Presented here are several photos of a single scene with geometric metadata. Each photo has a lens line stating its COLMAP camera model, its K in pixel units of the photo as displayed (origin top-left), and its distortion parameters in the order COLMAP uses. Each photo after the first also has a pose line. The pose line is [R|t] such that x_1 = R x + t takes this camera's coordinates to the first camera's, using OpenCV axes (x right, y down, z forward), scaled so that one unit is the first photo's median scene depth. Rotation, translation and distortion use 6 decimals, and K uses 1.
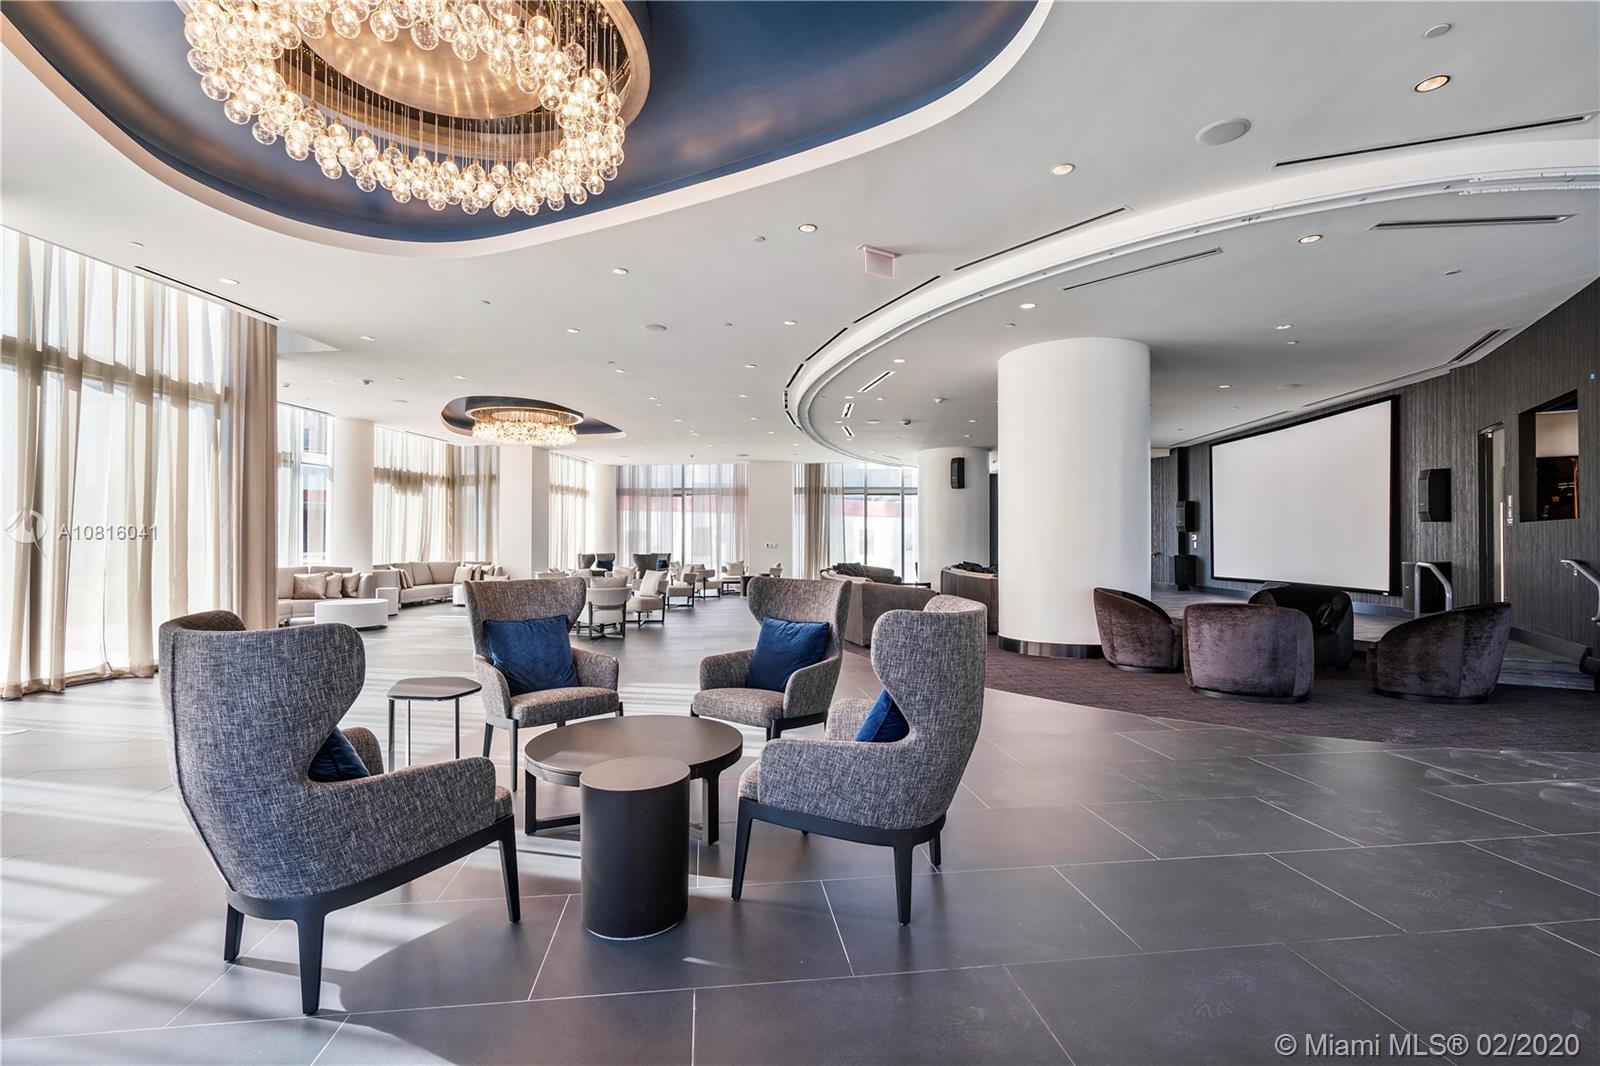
lens RADIAL K [[720.8, 0, 800.0], [0, 720.8, 533.0], [0, 0, 1]] dist [0.002079, 0.006360]
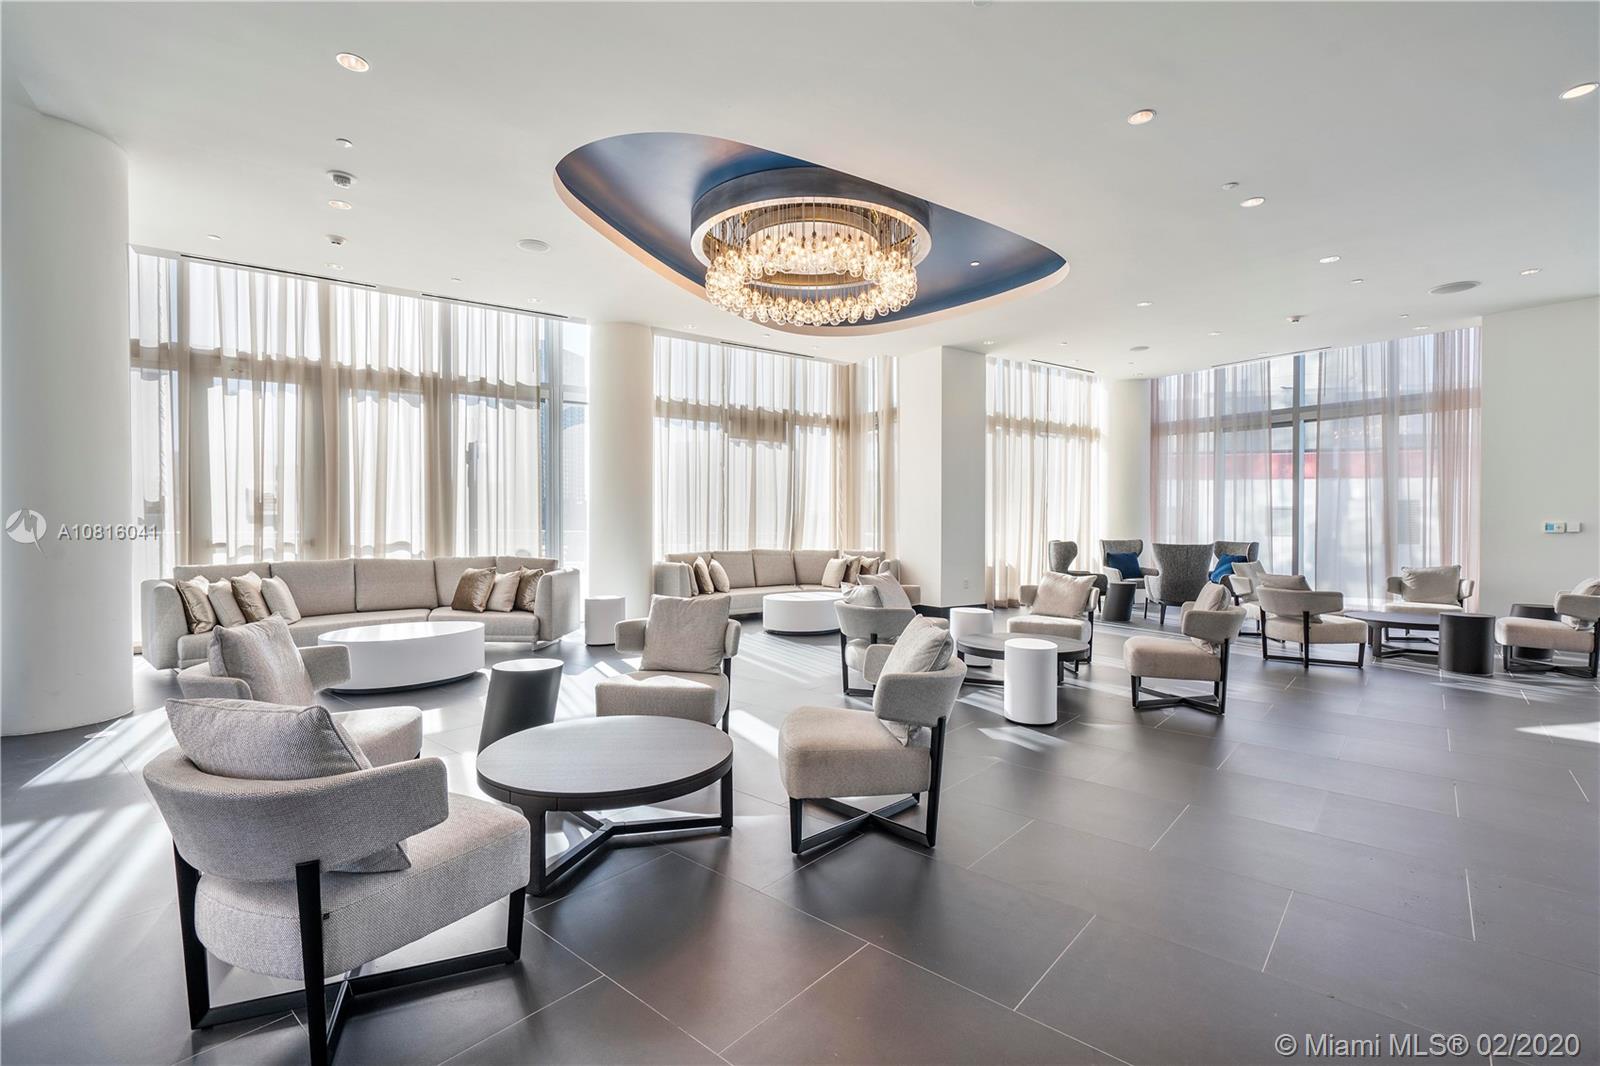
lens RADIAL K [[720.8, 0, 800.0], [0, 720.8, 533.0], [0, 0, 1]] dist [0.002079, 0.006360]
pose [[0.670020, 0.011264, -0.742258, -0.031042], [0.007727, 0.999725, 0.022145, 0.010975], [0.742303, -0.020573, 0.669749, 0.537690]]
